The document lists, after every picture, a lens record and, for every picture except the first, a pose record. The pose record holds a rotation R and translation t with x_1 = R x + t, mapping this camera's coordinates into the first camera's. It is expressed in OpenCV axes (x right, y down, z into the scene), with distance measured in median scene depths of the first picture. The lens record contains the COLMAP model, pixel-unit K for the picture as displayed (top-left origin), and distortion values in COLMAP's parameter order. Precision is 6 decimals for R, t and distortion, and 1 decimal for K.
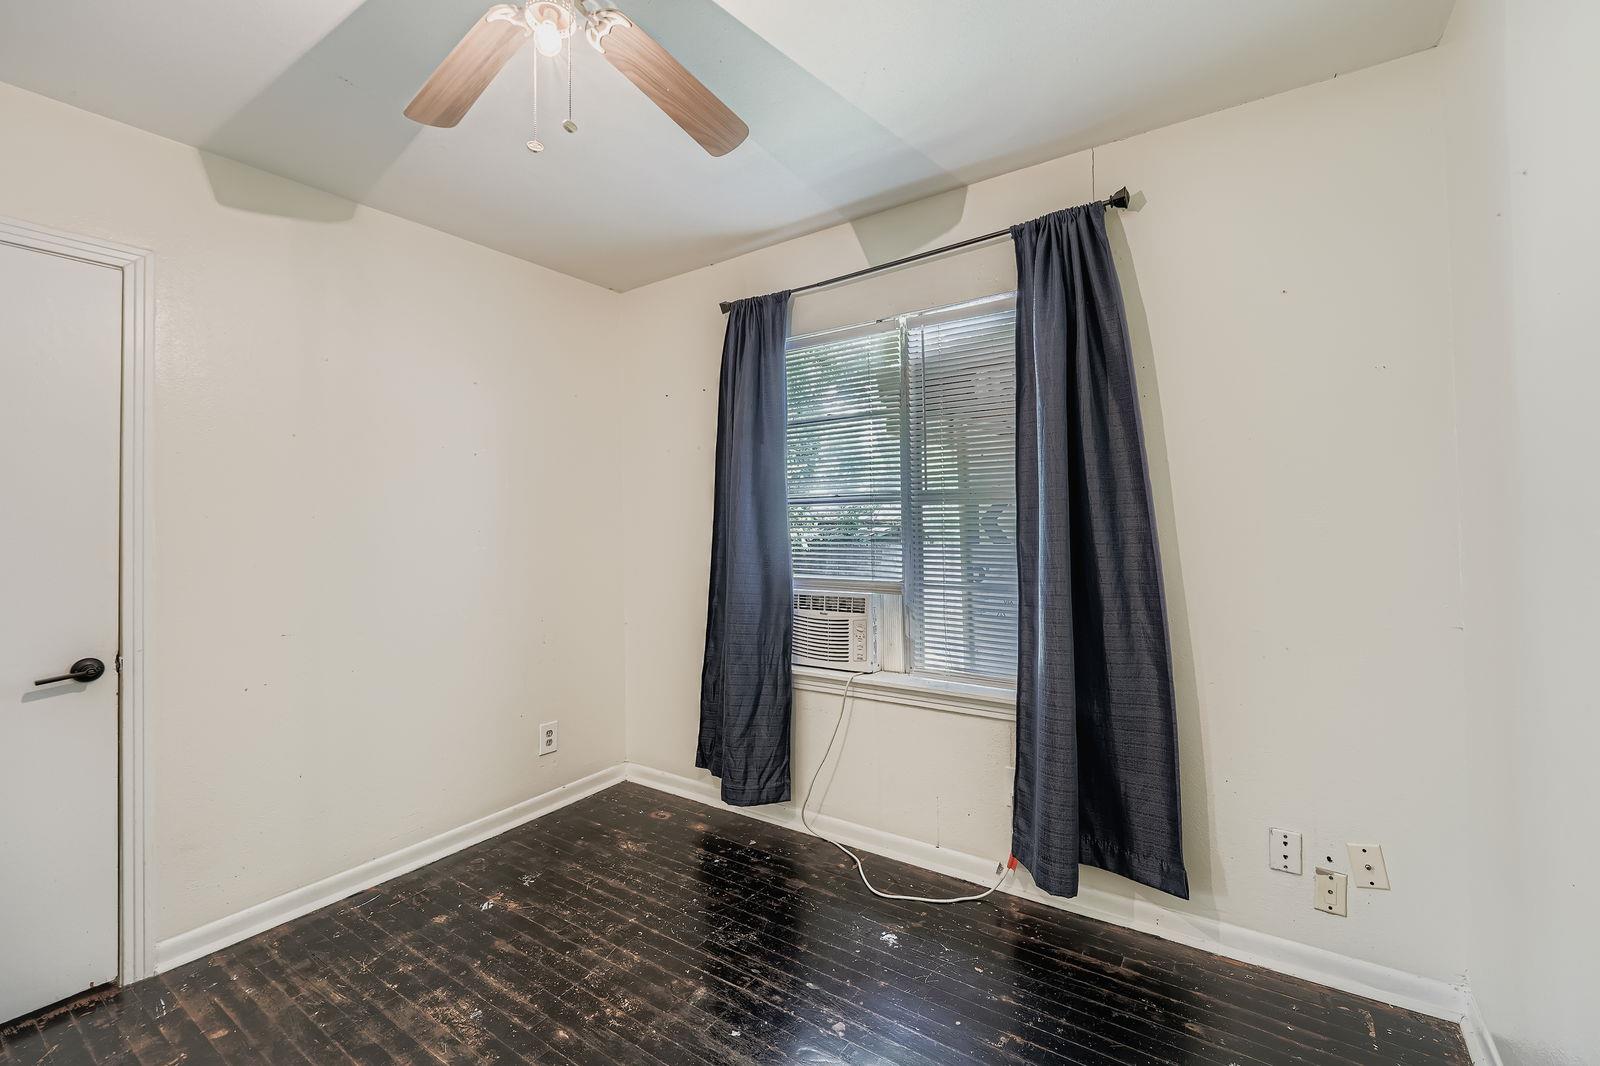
lens RADIAL K [[655.1, 0, 800.0], [0, 655.1, 533.0], [0, 0, 1]] dist [0.001160, 0.000078]
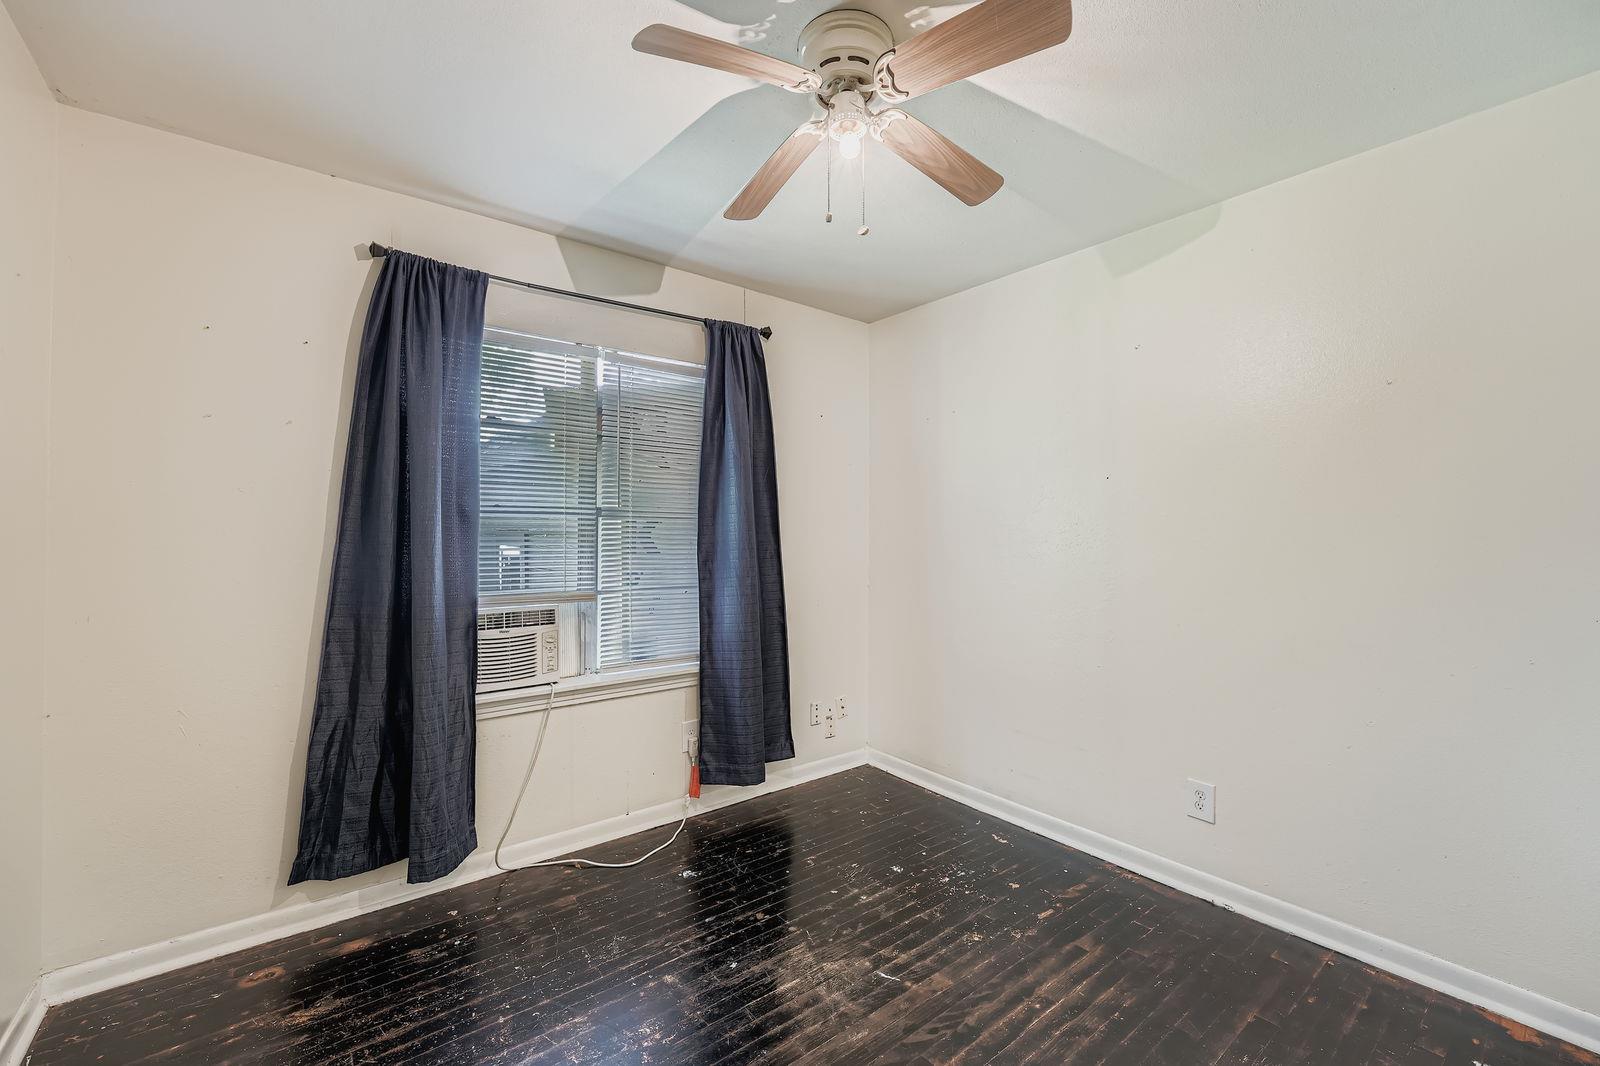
lens RADIAL K [[650.9, 0, 809.1], [0, 650.9, 540.2], [0, 0, 1]] dist [-0.000840, -0.000778]
pose [[0.323838, -0.002339, 0.946110, -0.739978], [0.004413, 0.999990, 0.000962, -0.006947], [-0.946102, 0.003863, 0.323845, 0.304604]]
